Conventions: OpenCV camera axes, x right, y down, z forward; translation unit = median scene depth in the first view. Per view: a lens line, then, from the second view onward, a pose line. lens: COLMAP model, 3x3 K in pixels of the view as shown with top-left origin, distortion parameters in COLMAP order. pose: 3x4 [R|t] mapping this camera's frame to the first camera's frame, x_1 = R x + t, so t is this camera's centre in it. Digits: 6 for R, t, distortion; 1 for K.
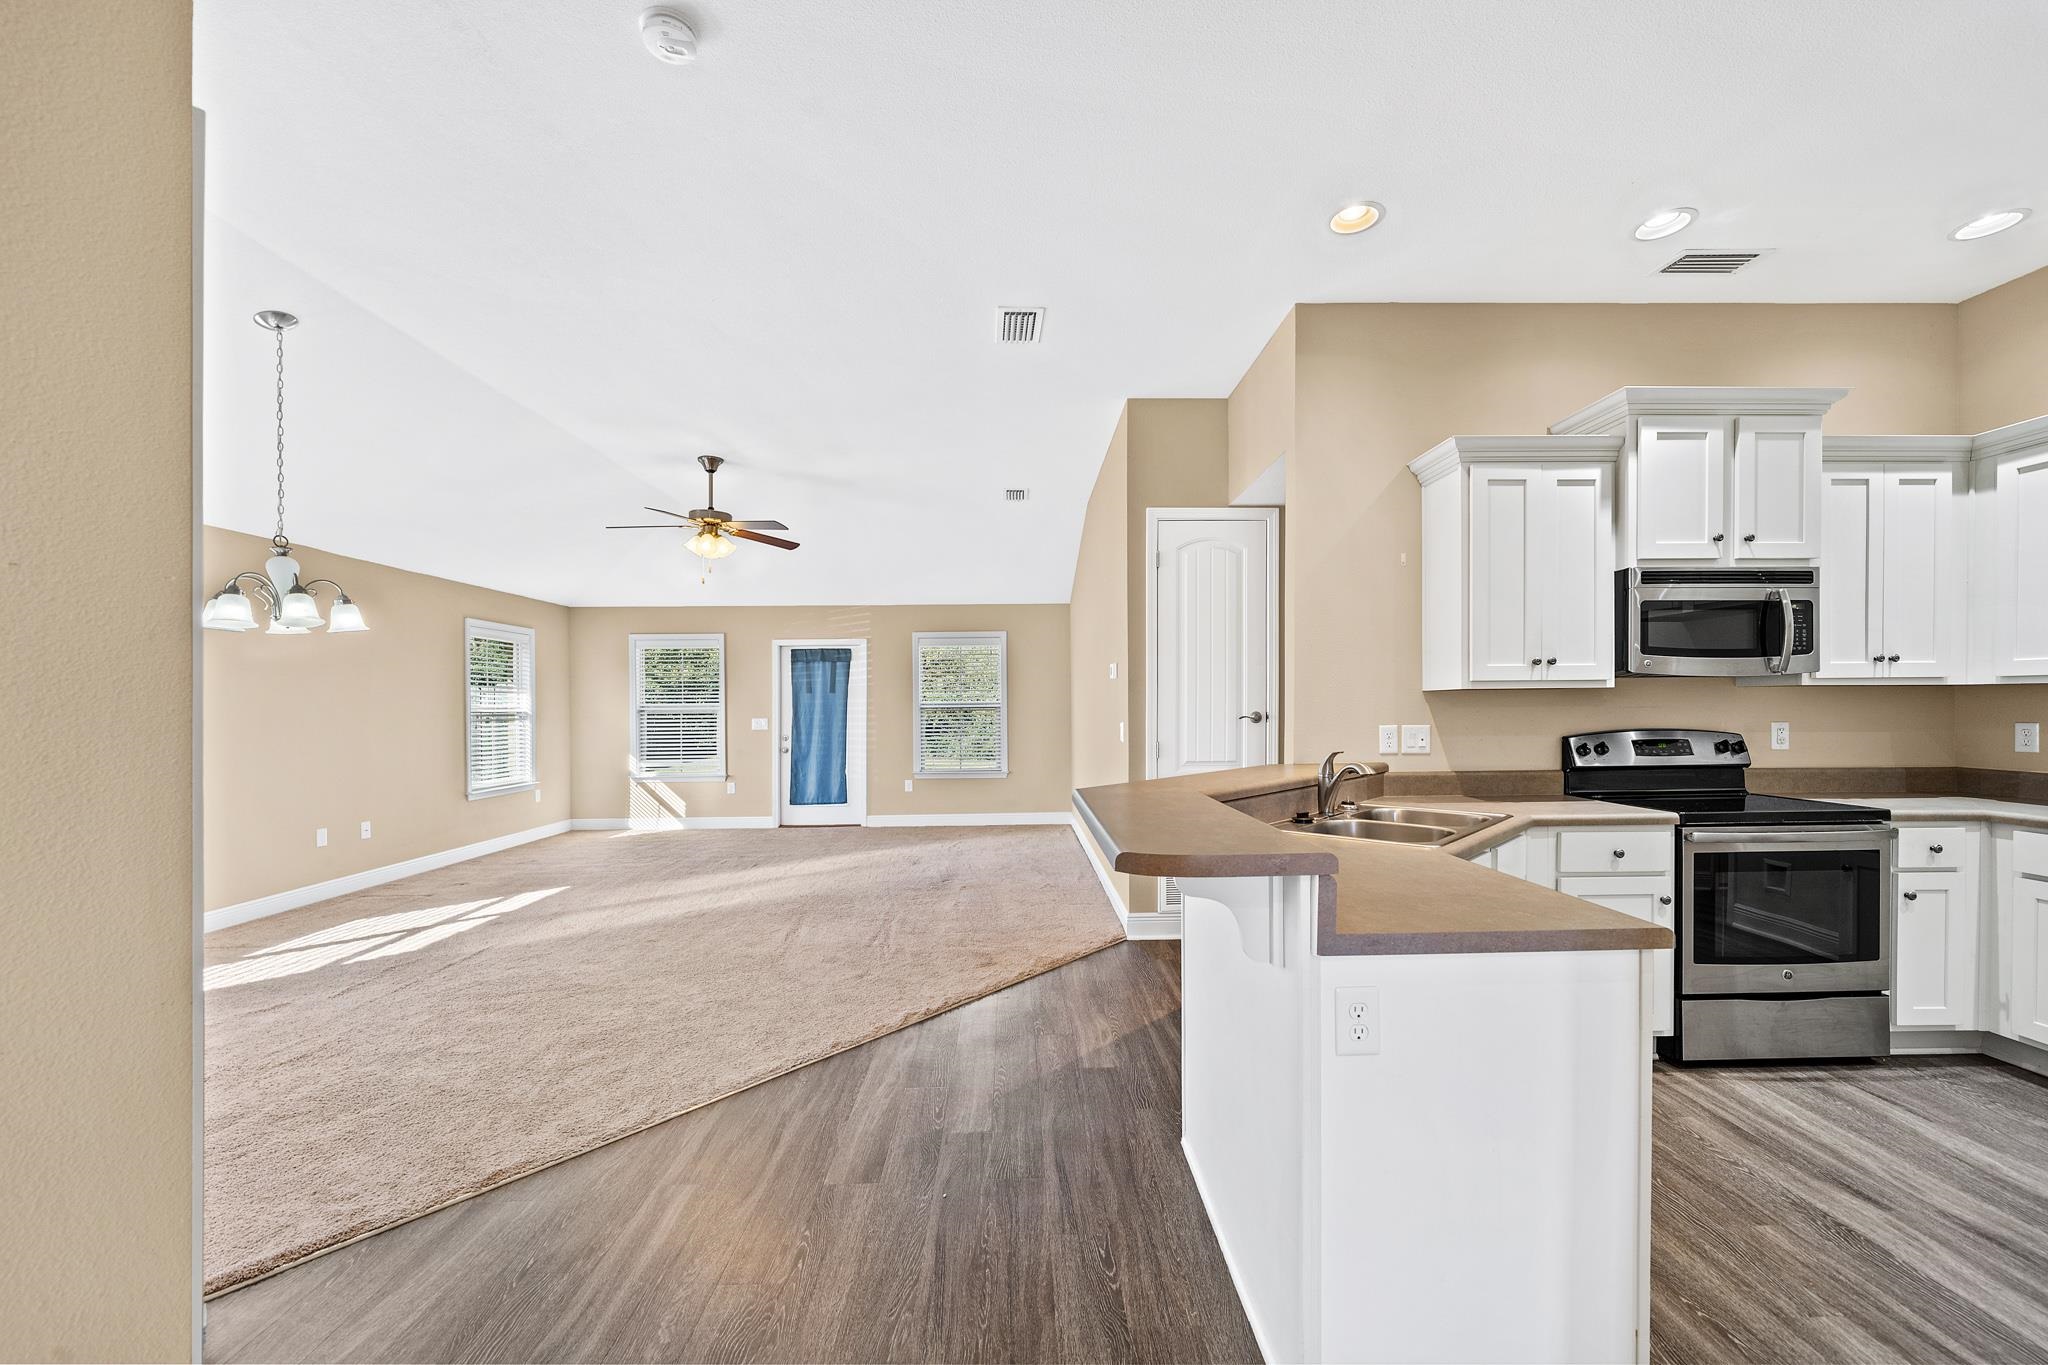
lens RADIAL K [[808.4, 0, 1035.7], [0, 808.4, 731.3], [0, 0, 1]] dist [-0.007953, 0.002482]
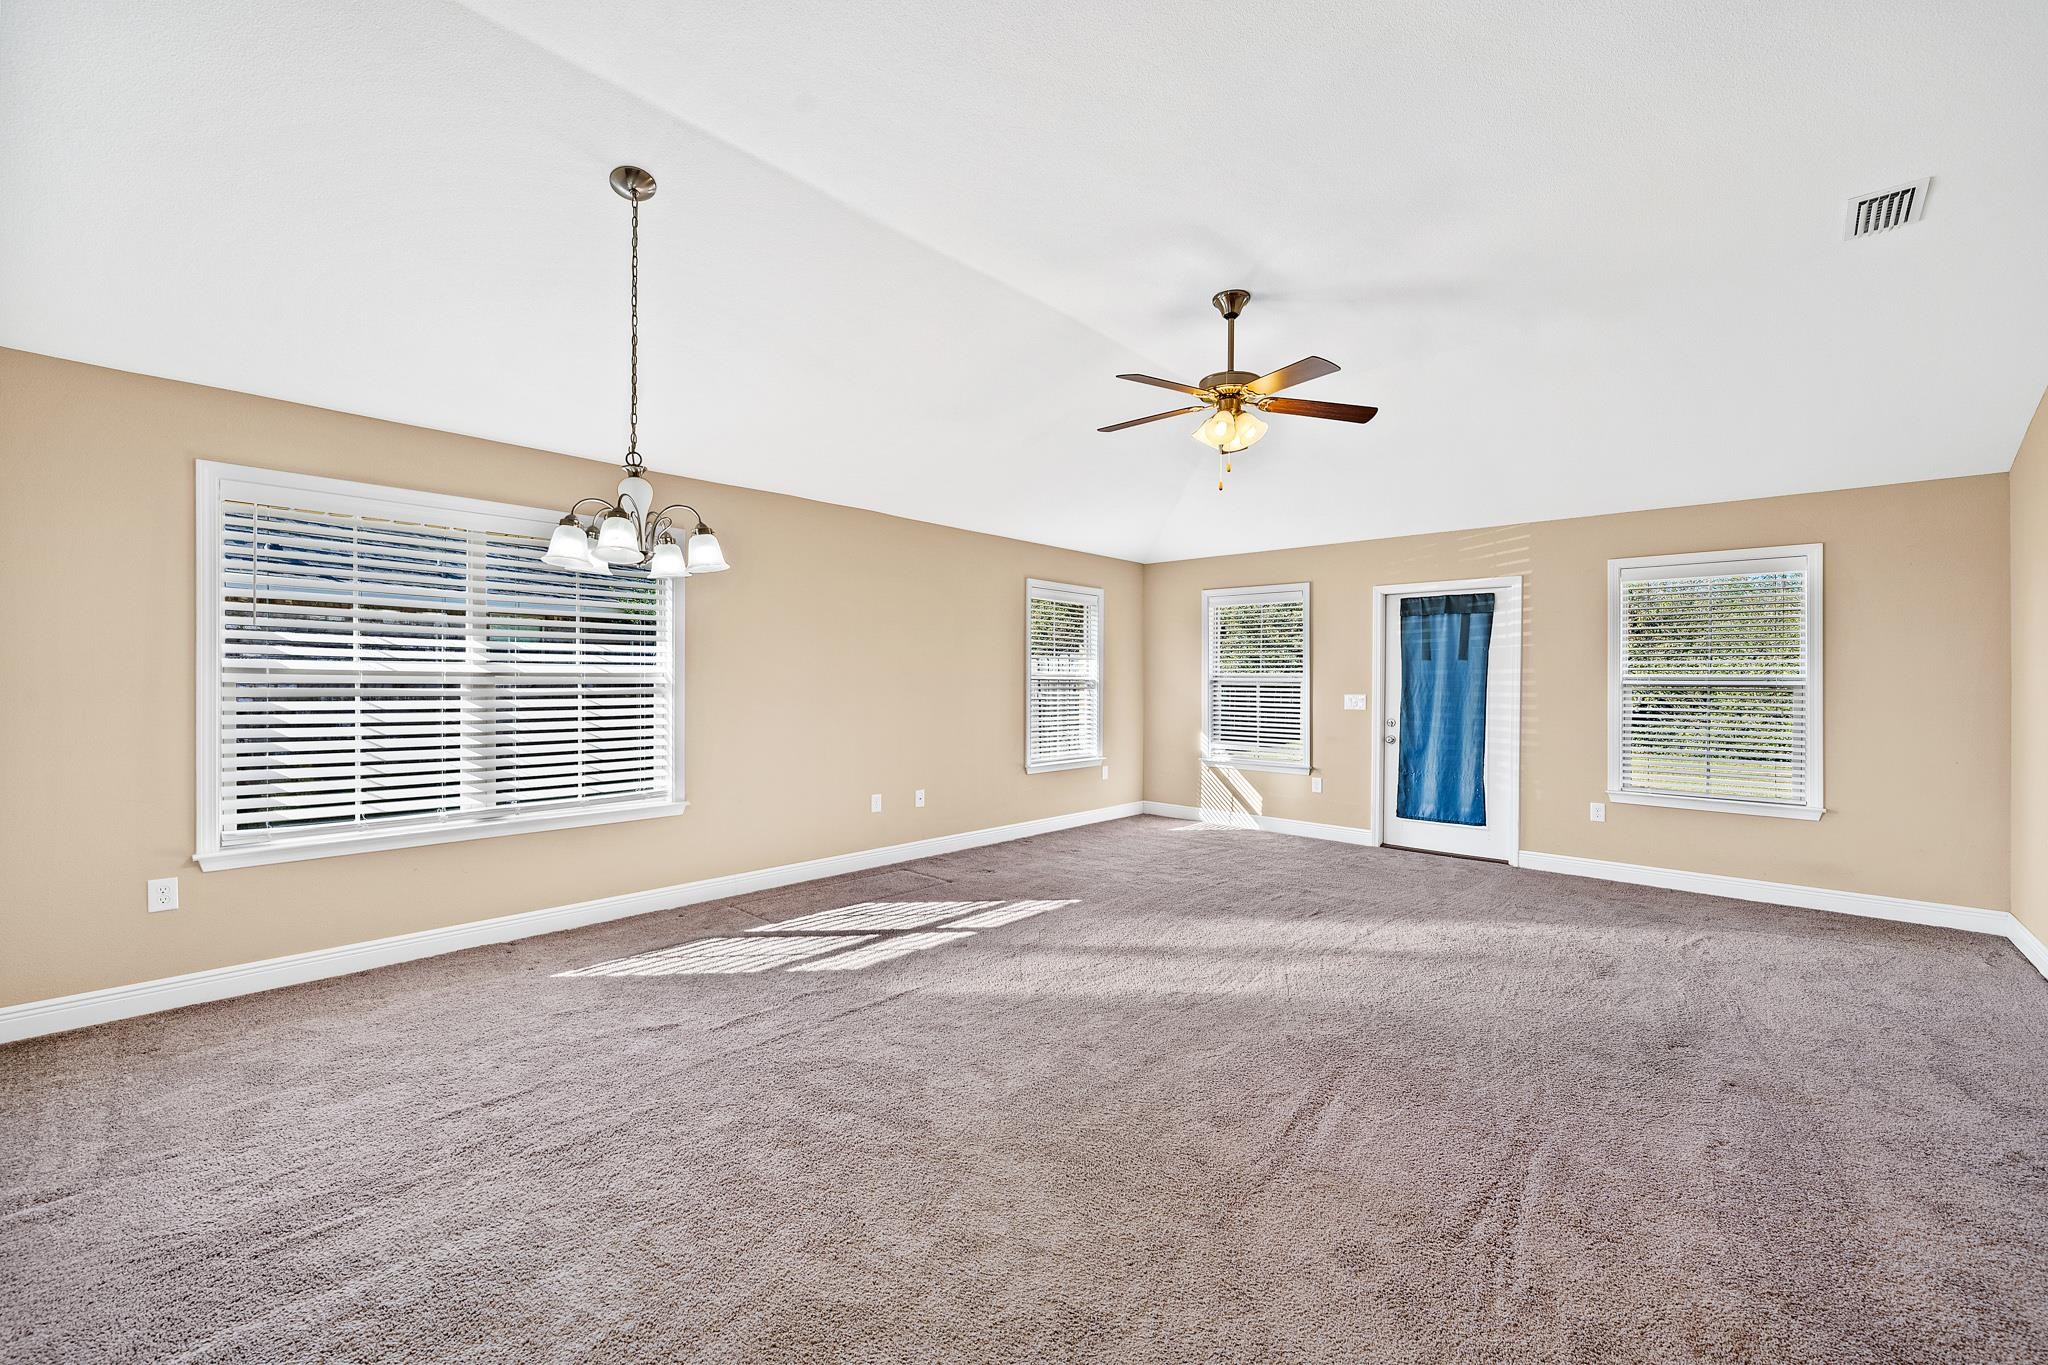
lens RADIAL K [[808.4, 0, 1028.7], [0, 808.4, 668.1], [0, 0, 1]] dist [-0.007953, 0.002482]
pose [[0.711001, 0.005000, -0.703173, -0.098109], [-0.035934, 0.998927, -0.029231, -0.020978], [0.702272, 0.046051, 0.710418, 0.730249]]
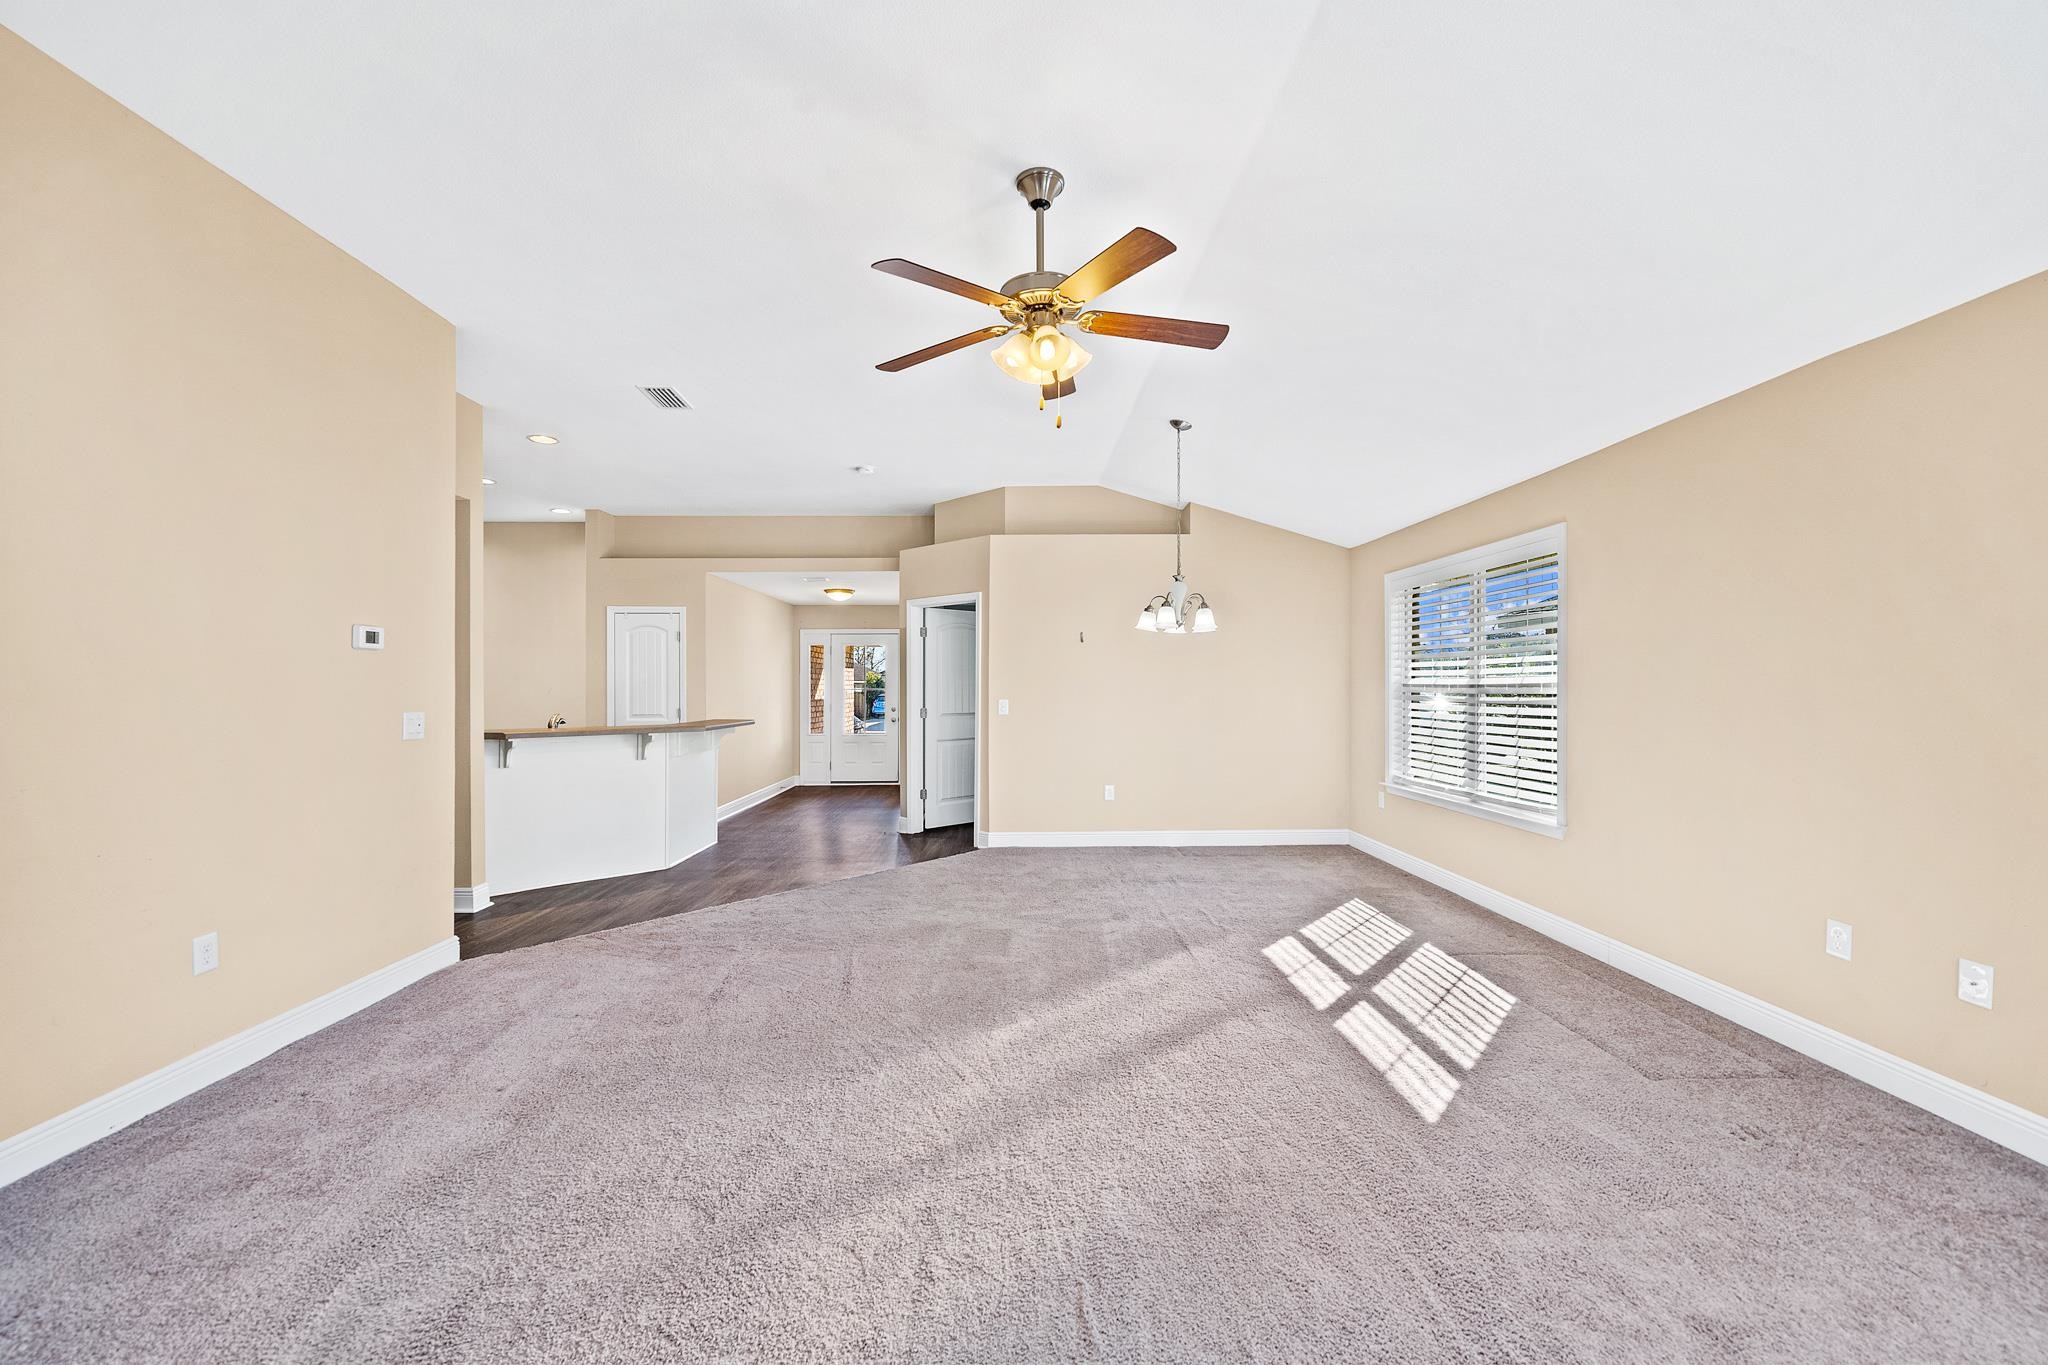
lens RADIAL K [[808.4, 0, 1022.0], [0, 808.4, 673.8], [0, 0, 1]] dist [-0.007953, 0.002482]
pose [[-0.999651, 0.013045, 0.022987, -0.720792], [0.013298, 0.999852, 0.010914, -0.076456], [-0.022841, 0.011216, -0.999676, 2.661627]]
